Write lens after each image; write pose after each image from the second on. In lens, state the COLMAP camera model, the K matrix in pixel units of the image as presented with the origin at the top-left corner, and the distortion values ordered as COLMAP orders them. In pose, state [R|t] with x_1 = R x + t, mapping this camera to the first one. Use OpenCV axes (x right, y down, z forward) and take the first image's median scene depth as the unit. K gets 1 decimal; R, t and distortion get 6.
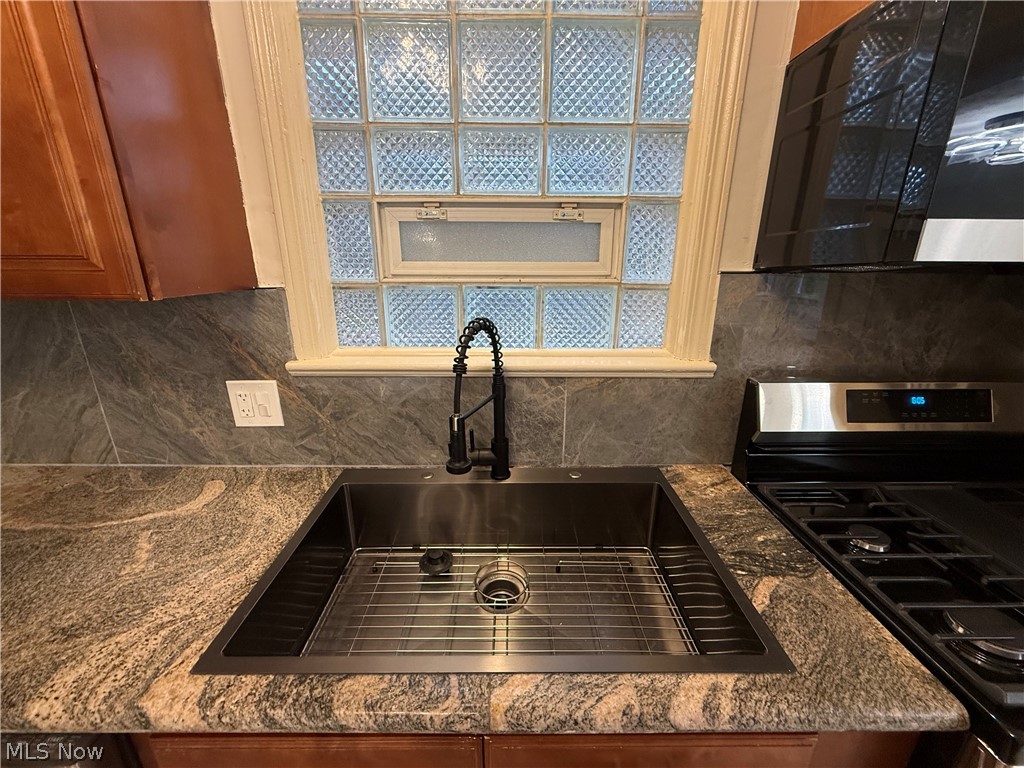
lens RADIAL K [[407.5, 0, 509.6], [0, 407.5, 385.1], [0, 0, 1]] dist [-0.000022, -0.000124]
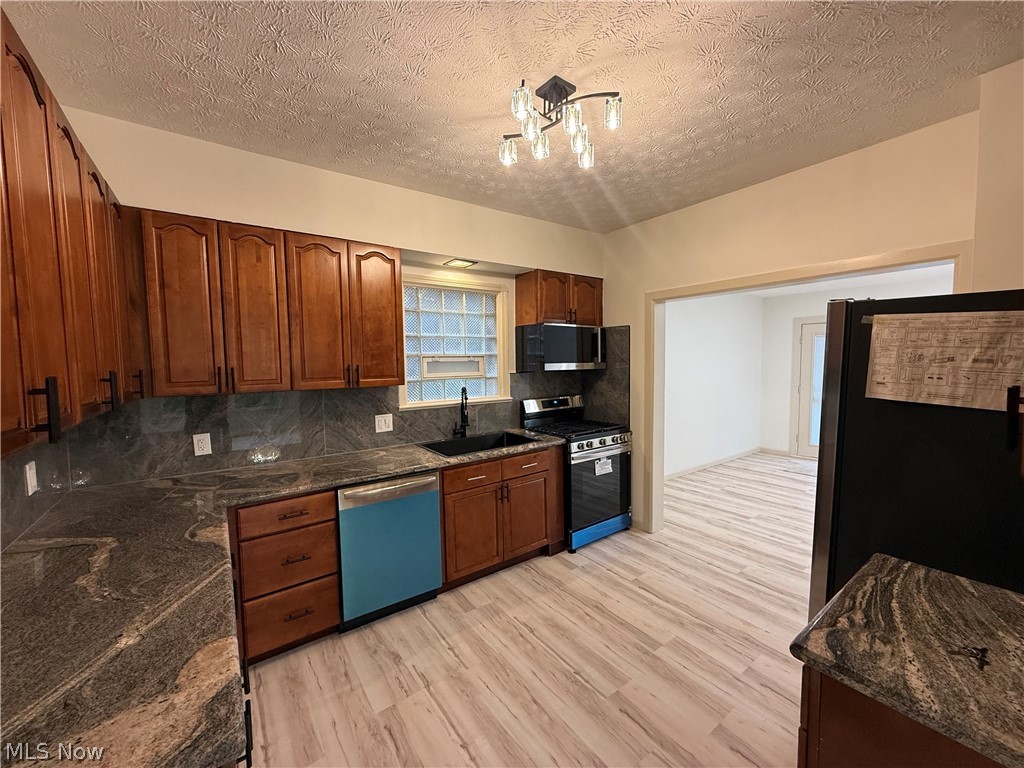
lens RADIAL K [[407.5, 0, 509.6], [0, 407.5, 385.1], [0, 0, 1]] dist [-0.000022, -0.000124]
pose [[0.809239, -0.052301, 0.585147, -1.664974], [0.190092, 0.965758, -0.176570, 0.487057], [-0.555875, 0.254119, 0.791471, -1.928089]]
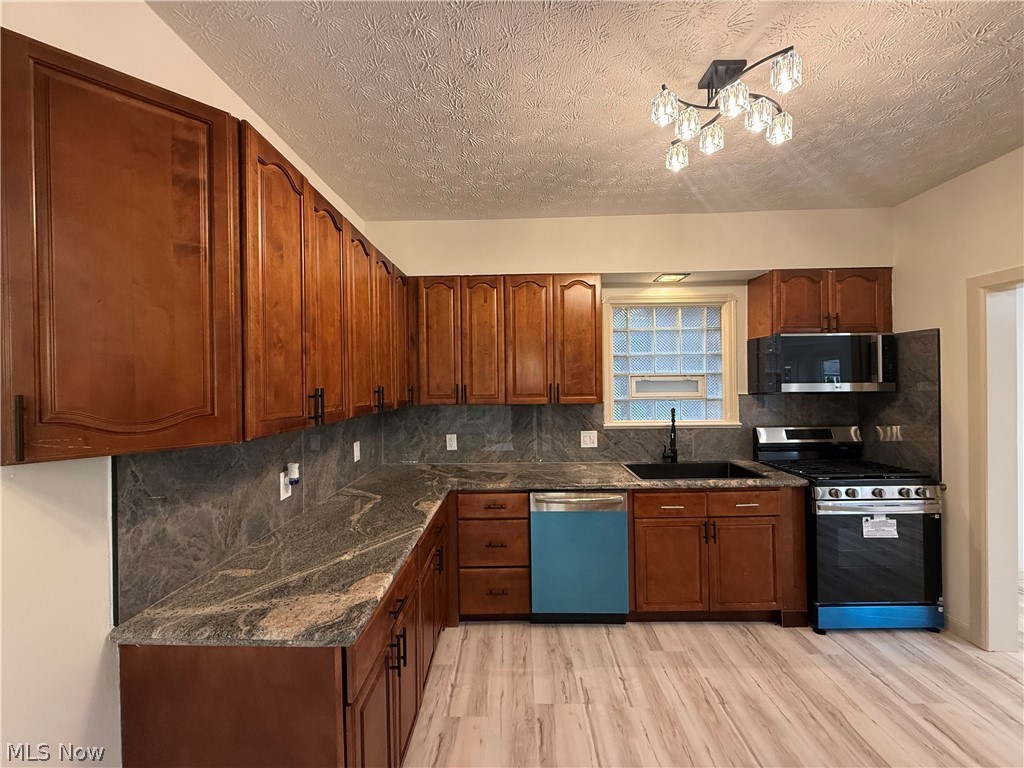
lens RADIAL K [[407.5, 0, 509.6], [0, 407.5, 385.1], [0, 0, 1]] dist [-0.000022, -0.000124]
pose [[0.999669, -0.016799, -0.019469, -1.215193], [0.010380, 0.956308, -0.292175, 0.568857], [0.023526, 0.291877, 0.956167, -2.128573]]
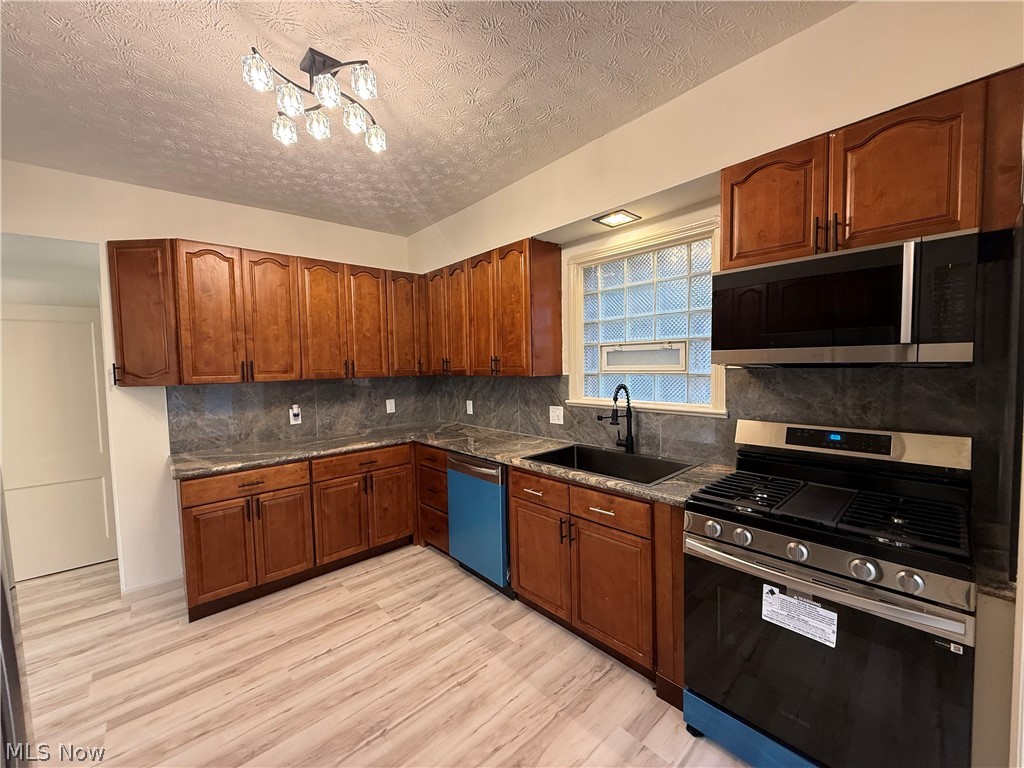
lens RADIAL K [[407.5, 0, 509.6], [0, 407.5, 385.1], [0, 0, 1]] dist [-0.000022, -0.000124]
pose [[0.669690, 0.021122, -0.742340, 1.324758], [-0.198851, 0.968195, -0.151842, 0.358177], [0.715523, 0.249302, 0.652591, -1.192255]]
